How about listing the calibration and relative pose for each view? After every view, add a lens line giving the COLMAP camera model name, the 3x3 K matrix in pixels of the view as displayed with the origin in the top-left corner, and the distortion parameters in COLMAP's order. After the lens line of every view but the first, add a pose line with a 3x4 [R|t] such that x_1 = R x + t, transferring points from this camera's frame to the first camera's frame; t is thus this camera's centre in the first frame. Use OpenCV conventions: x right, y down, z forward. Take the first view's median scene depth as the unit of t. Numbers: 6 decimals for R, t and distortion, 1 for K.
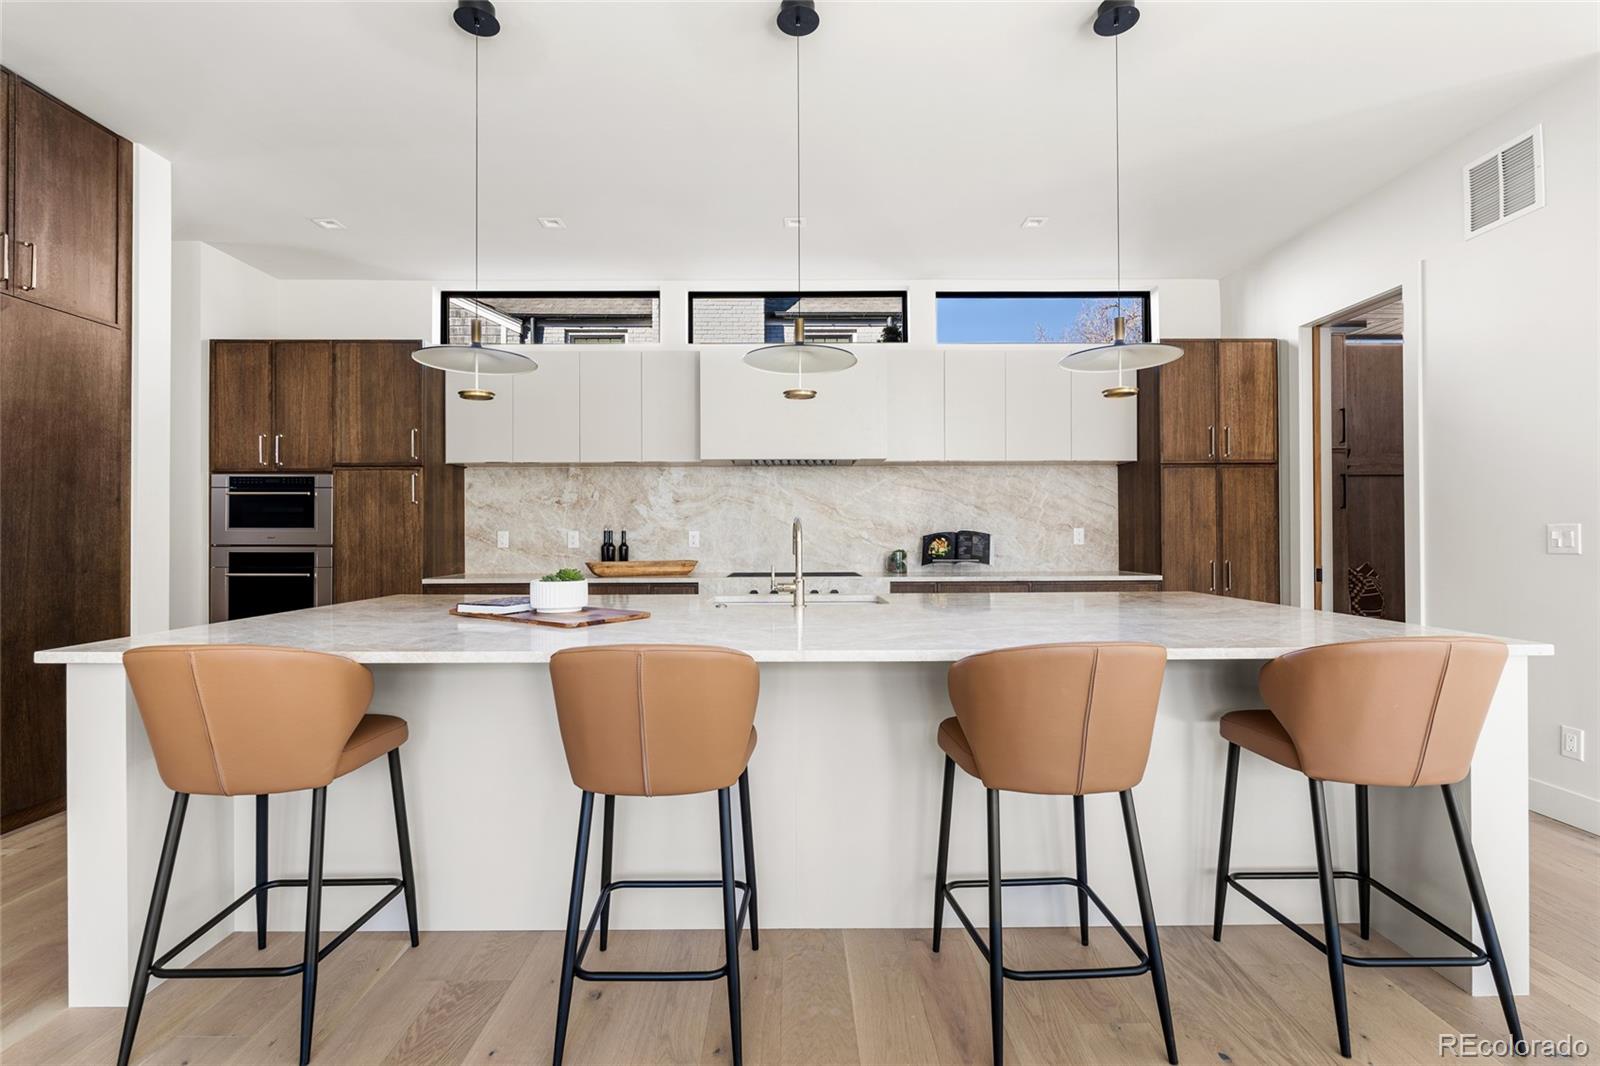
lens RADIAL K [[714.5, 0, 790.4], [0, 714.5, 532.3], [0, 0, 1]] dist [-0.003490, -0.000914]
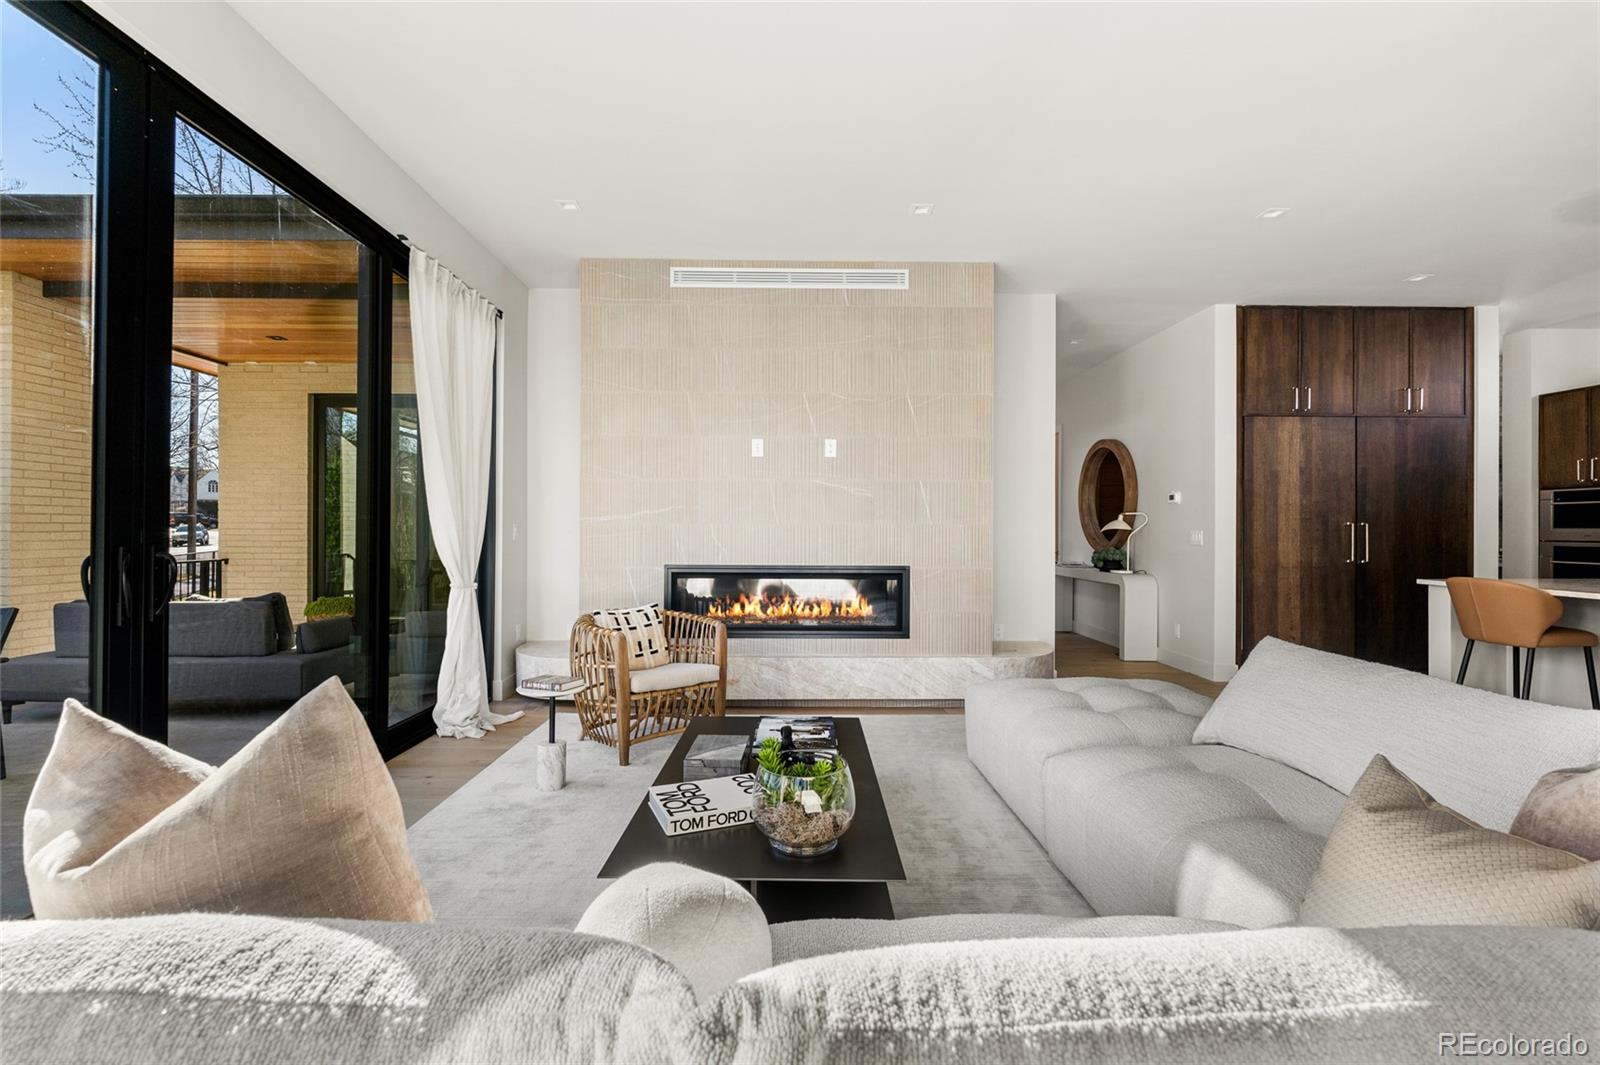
lens RADIAL K [[714.5, 0, 787.8], [0, 714.5, 533.6], [0, 0, 1]] dist [-0.003490, -0.000914]
pose [[0.012717, 0.004126, -0.999911, 0.793480], [0.002506, 0.999988, 0.004158, -0.007093], [0.999916, -0.002559, 0.012707, -0.700082]]
